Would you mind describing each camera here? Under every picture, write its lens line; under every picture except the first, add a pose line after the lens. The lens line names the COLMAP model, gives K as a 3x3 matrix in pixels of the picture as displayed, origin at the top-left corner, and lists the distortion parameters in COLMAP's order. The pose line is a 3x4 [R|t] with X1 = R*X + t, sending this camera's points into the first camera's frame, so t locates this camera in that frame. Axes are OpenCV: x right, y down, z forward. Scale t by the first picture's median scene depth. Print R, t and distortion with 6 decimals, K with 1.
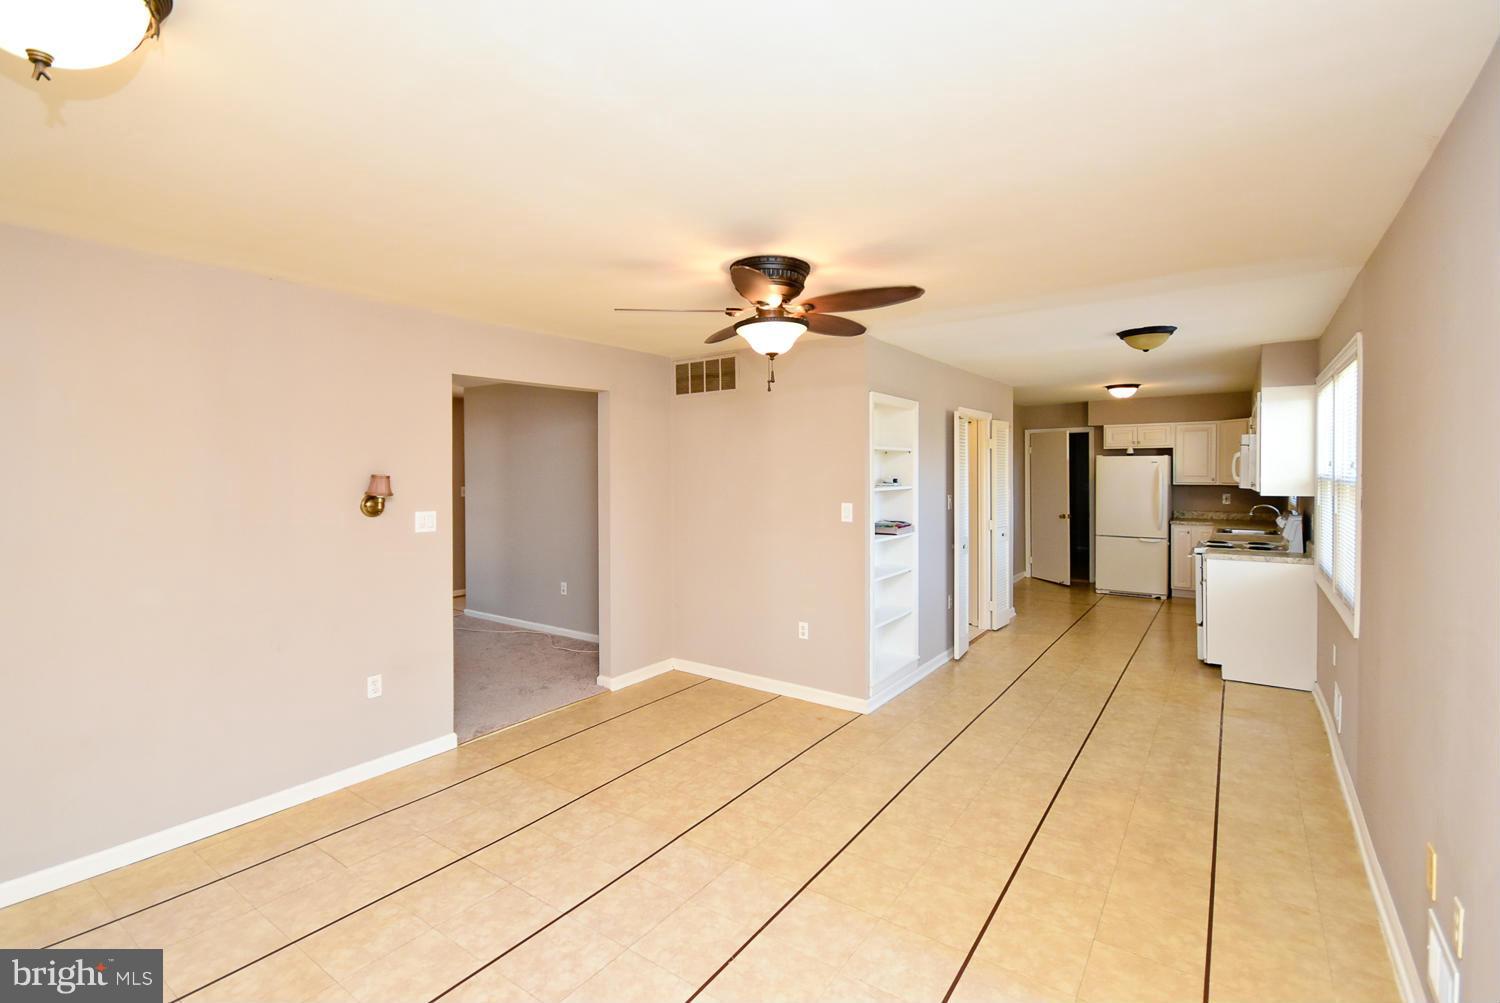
lens RADIAL K [[663.9, 0, 751.6], [0, 663.9, 475.5], [0, 0, 1]] dist [0.000438, -0.000040]
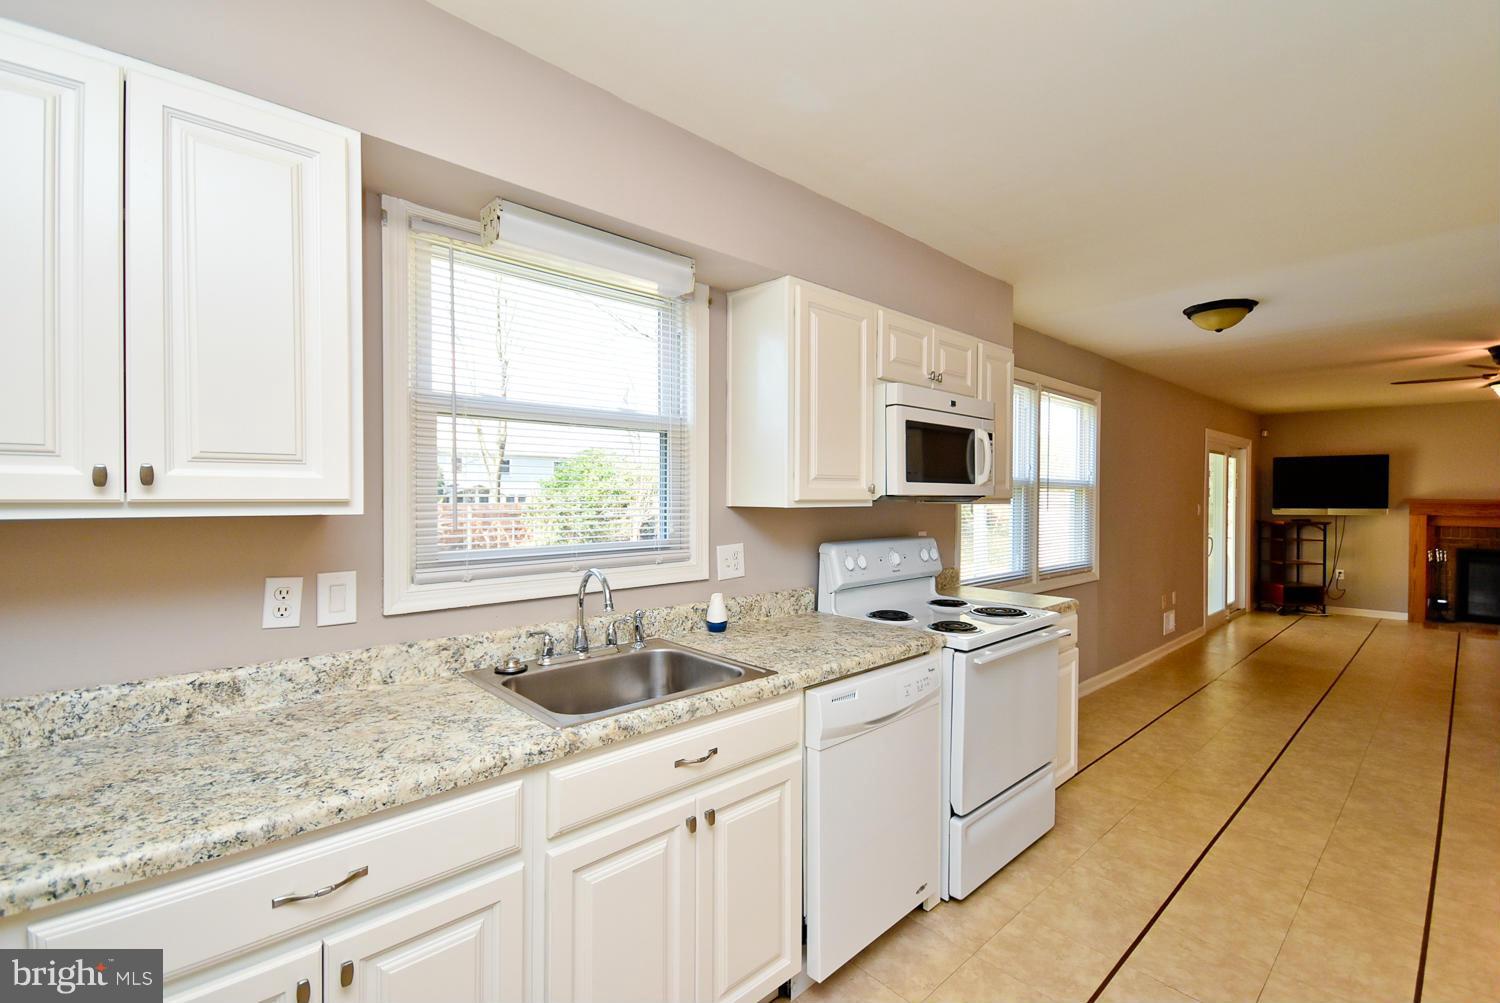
lens RADIAL K [[680.8, 0, 750.0], [0, 680.8, 501.5], [0, 0, 1]] dist [-0.000292, -0.000495]
pose [[-0.978533, -0.001643, 0.206082, 1.145371], [0.000796, 0.999931, 0.011753, 0.025404], [-0.206087, 0.011665, -0.978464, 2.266645]]
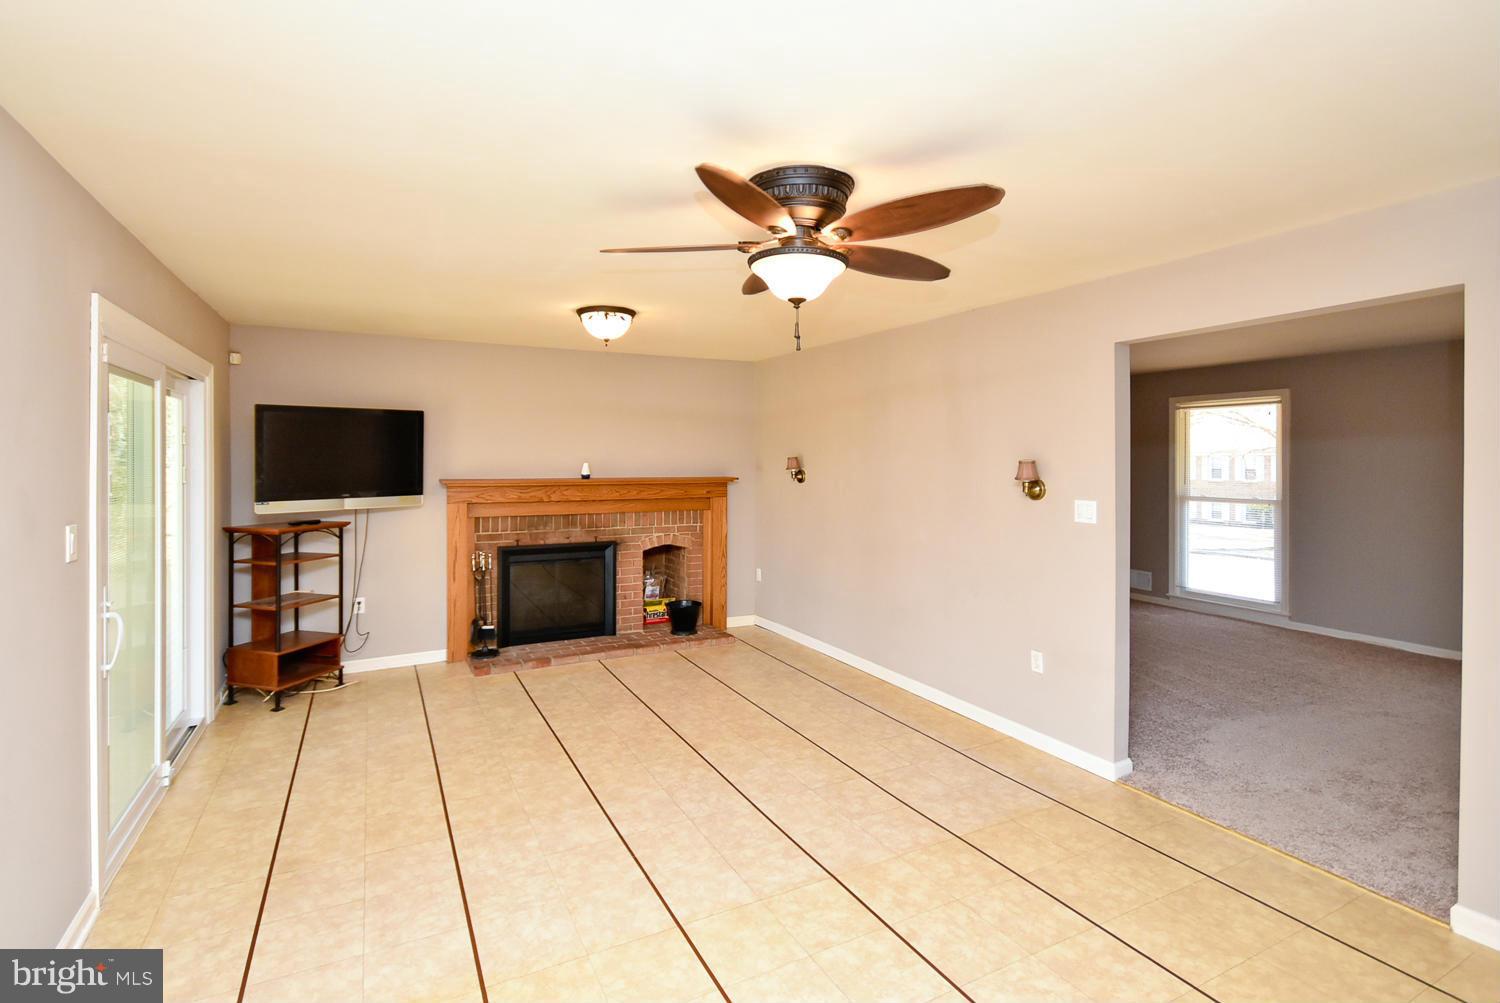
lens RADIAL K [[725.8, 0, 751.7], [0, 725.8, 460.6], [0, 0, 1]] dist [0.000851, -0.000133]
pose [[-0.458656, 0.004302, -0.888603, 0.692080], [-0.006923, 0.999941, 0.008415, -0.007668], [0.888587, 0.010011, -0.458599, 1.180501]]
